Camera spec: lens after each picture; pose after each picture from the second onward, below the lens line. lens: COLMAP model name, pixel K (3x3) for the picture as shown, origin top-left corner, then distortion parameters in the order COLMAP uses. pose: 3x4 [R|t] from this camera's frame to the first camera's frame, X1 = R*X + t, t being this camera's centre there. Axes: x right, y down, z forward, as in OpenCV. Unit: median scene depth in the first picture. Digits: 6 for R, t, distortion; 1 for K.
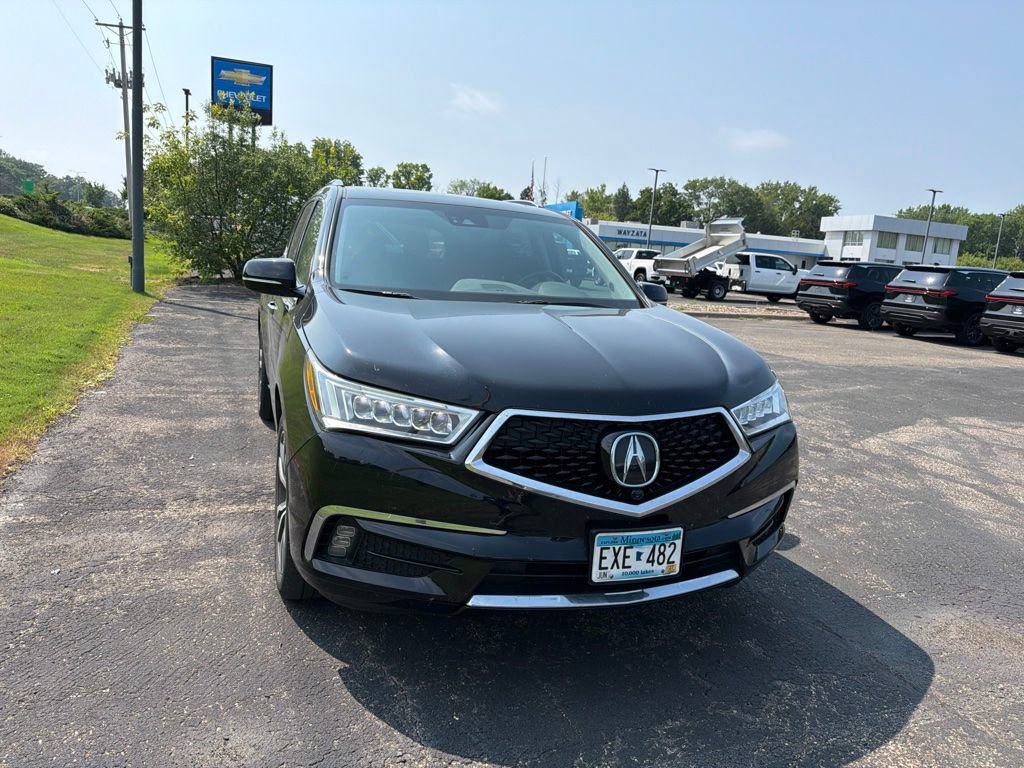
lens RADIAL K [[716.8, 0, 511.9], [0, 716.8, 387.0], [0, 0, 1]] dist [0.059349, -0.081509]
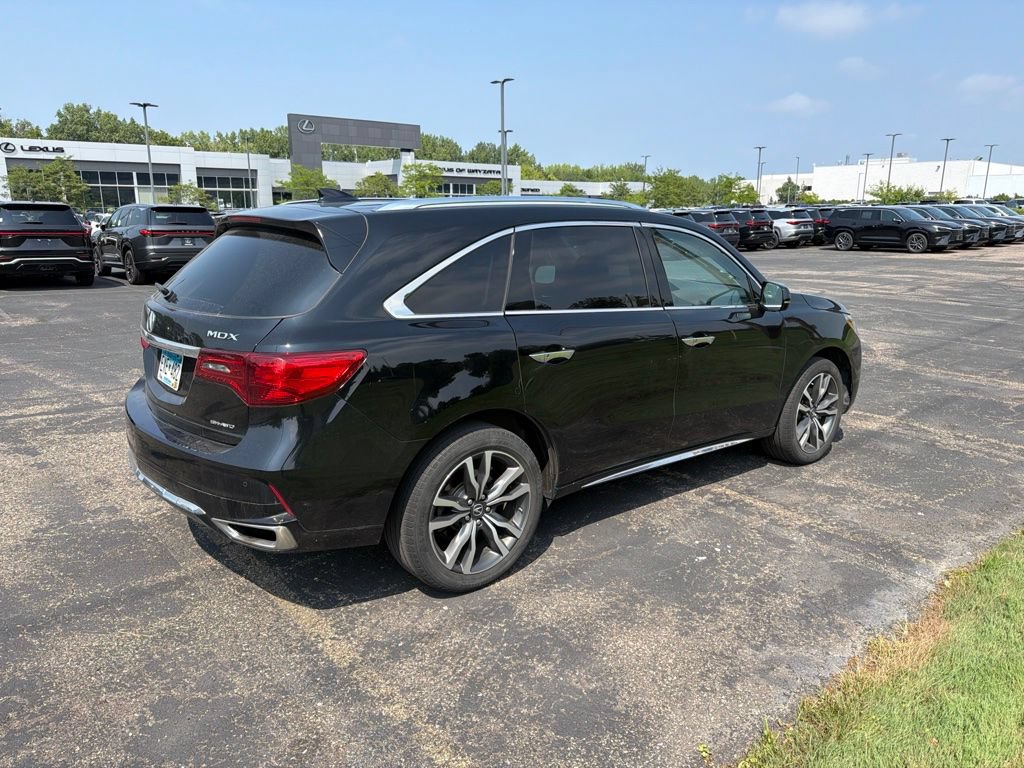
lens RADIAL K [[720.6, 0, 516.4], [0, 720.6, 383.3], [0, 0, 1]] dist [0.069317, -0.102205]
pose [[-0.330315, -0.285860, 0.899542, -0.970070], [0.133076, 0.929411, 0.344218, -0.361159], [-0.934443, 0.233408, -0.268957, 1.266445]]
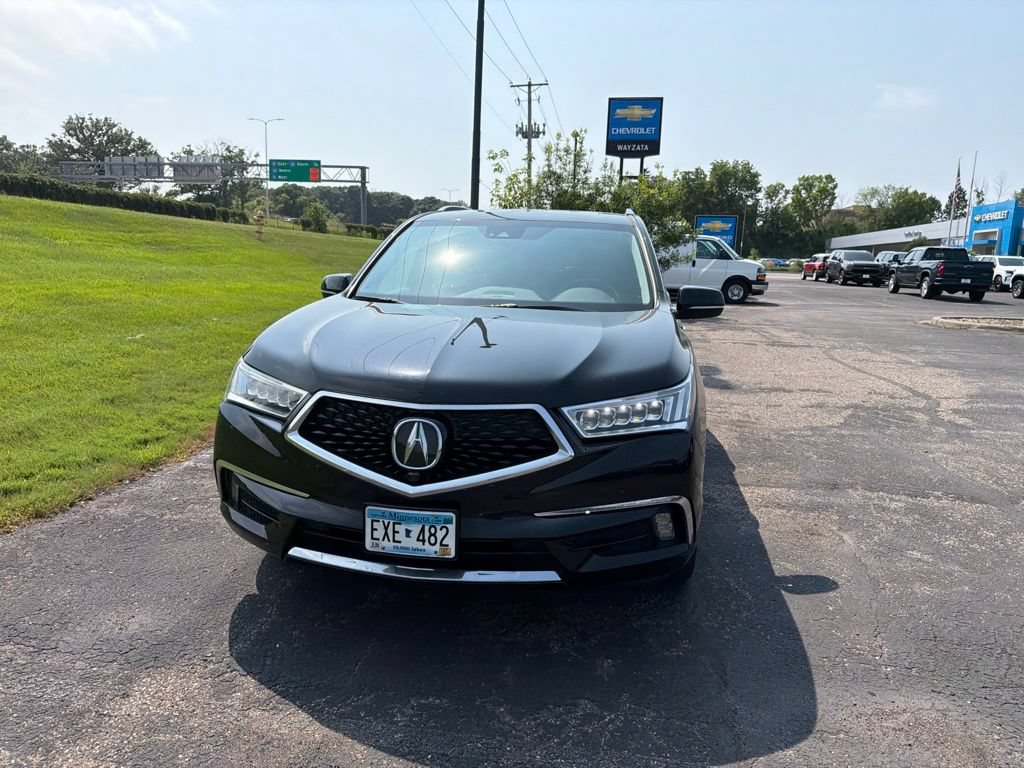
lens RADIAL K [[715.8, 0, 513.0], [0, 715.8, 385.6], [0, 0, 1]] dist [0.068307, -0.096999]
pose [[0.862556, 0.043608, -0.504079, 0.387446], [-0.059016, 0.998150, -0.014635, 0.009503], [0.502508, 0.042372, 0.863534, 0.064401]]
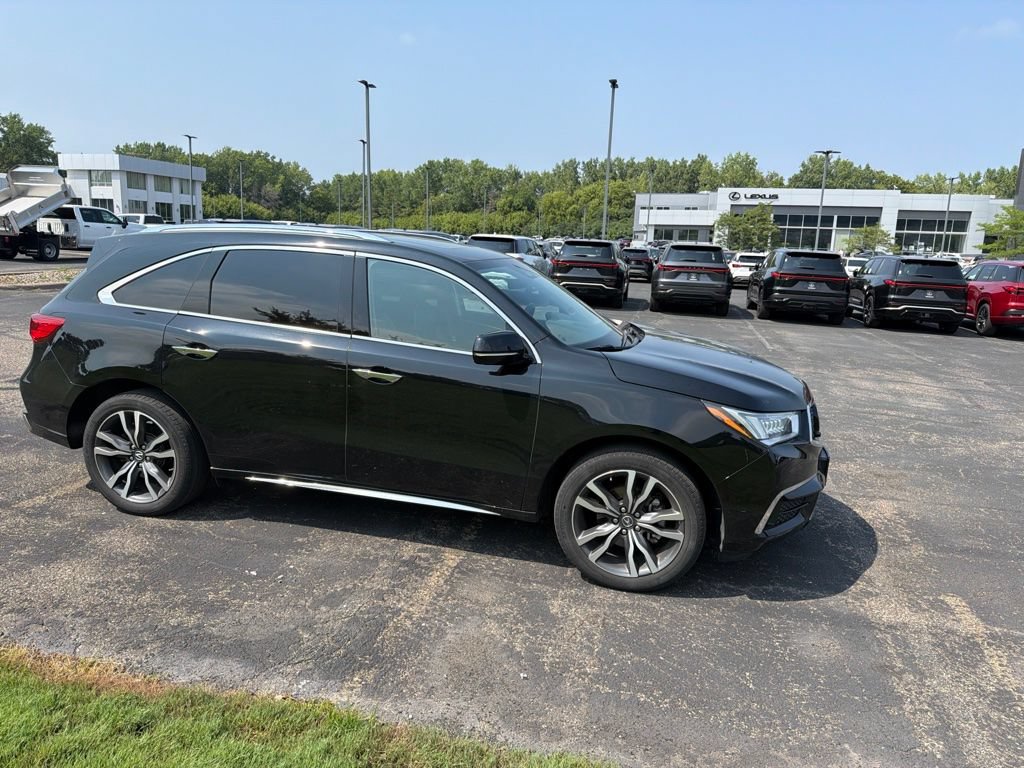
lens RADIAL K [[715.0, 0, 510.6], [0, 715.0, 382.3], [0, 0, 1]] dist [0.068169, -0.096190]
pose [[0.562973, -0.210116, 0.799320, -0.827156], [0.146443, 0.977200, 0.153733, -0.184839], [-0.813398, 0.030508, 0.580907, 0.252362]]
